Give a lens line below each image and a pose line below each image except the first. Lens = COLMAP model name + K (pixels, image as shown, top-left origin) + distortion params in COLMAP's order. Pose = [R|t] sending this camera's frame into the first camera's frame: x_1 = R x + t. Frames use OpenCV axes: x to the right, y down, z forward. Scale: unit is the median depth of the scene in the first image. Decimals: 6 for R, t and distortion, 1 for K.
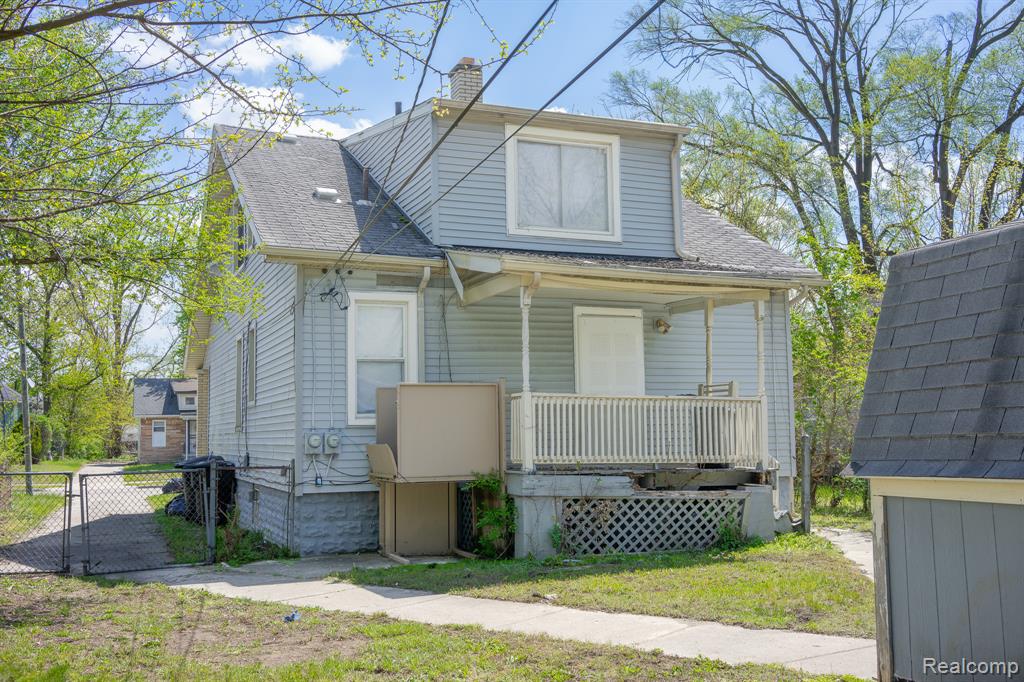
lens RADIAL K [[1044.1, 0, 512.0], [0, 1044.1, 341.0], [0, 0, 1]] dist [-0.067164, -0.009547]
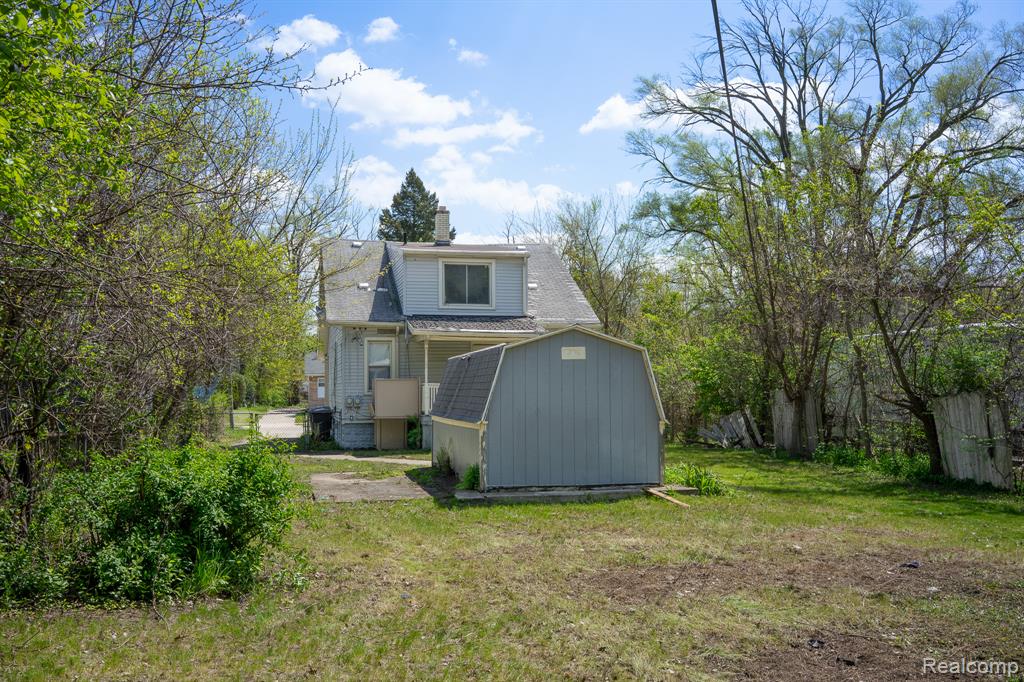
lens RADIAL K [[1044.1, 0, 512.0], [0, 1044.1, 341.0], [0, 0, 1]] dist [-0.067164, -0.009547]
pose [[0.985578, 0.003121, -0.169194, 0.488943], [0.004979, 0.998862, 0.047424, -0.128618], [0.169149, -0.047582, 0.984441, -1.076103]]
